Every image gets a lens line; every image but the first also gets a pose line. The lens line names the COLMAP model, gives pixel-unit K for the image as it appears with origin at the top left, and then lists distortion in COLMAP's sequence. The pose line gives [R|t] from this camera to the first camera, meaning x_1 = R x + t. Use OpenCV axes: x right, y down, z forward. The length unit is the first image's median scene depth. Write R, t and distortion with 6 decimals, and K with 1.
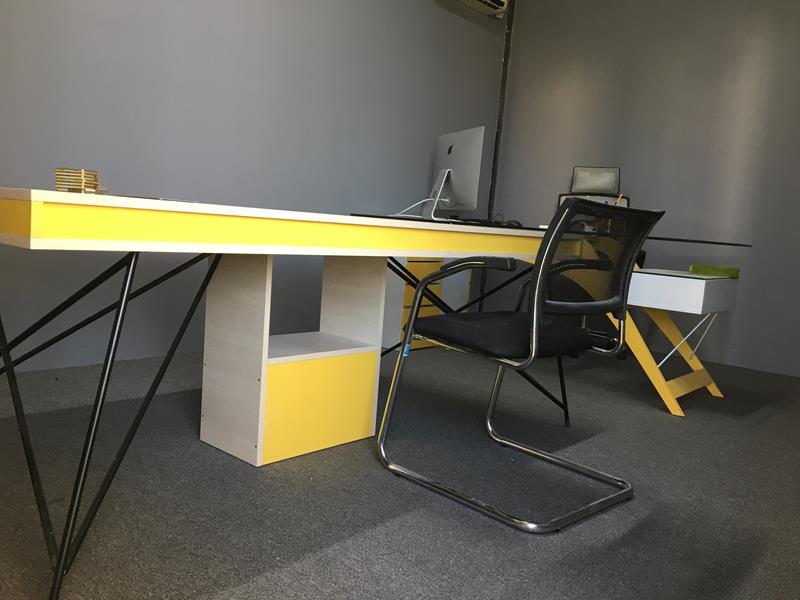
lens RADIAL K [[687.0, 0, 400.0], [0, 687.0, 300.0], [0, 0, 1]] dist [0.083470, -0.117411]
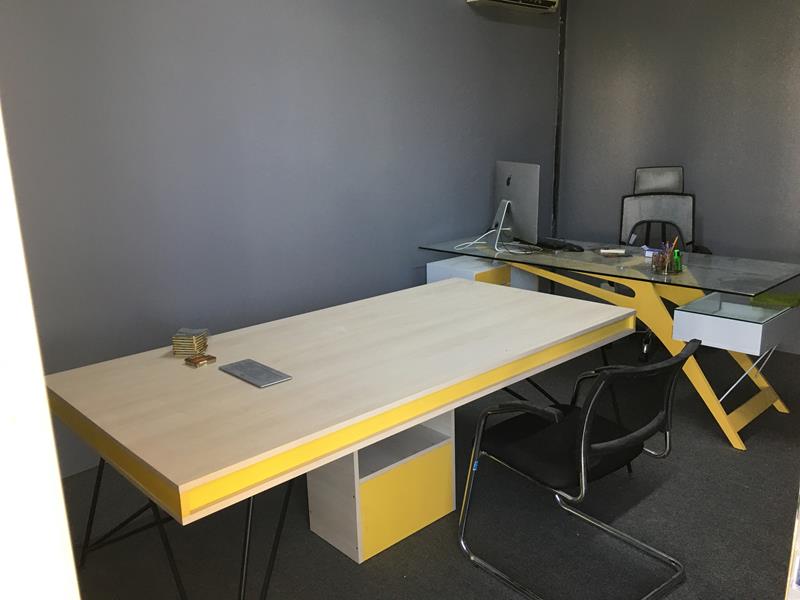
lens RADIAL K [[687.0, 0, 400.0], [0, 687.0, 300.0], [0, 0, 1]] dist [0.083470, -0.117411]
pose [[0.989770, -0.075453, -0.121086, 0.026149], [0.090160, 0.988553, 0.120972, -0.205183], [0.110572, -0.130651, 0.985243, -0.073298]]
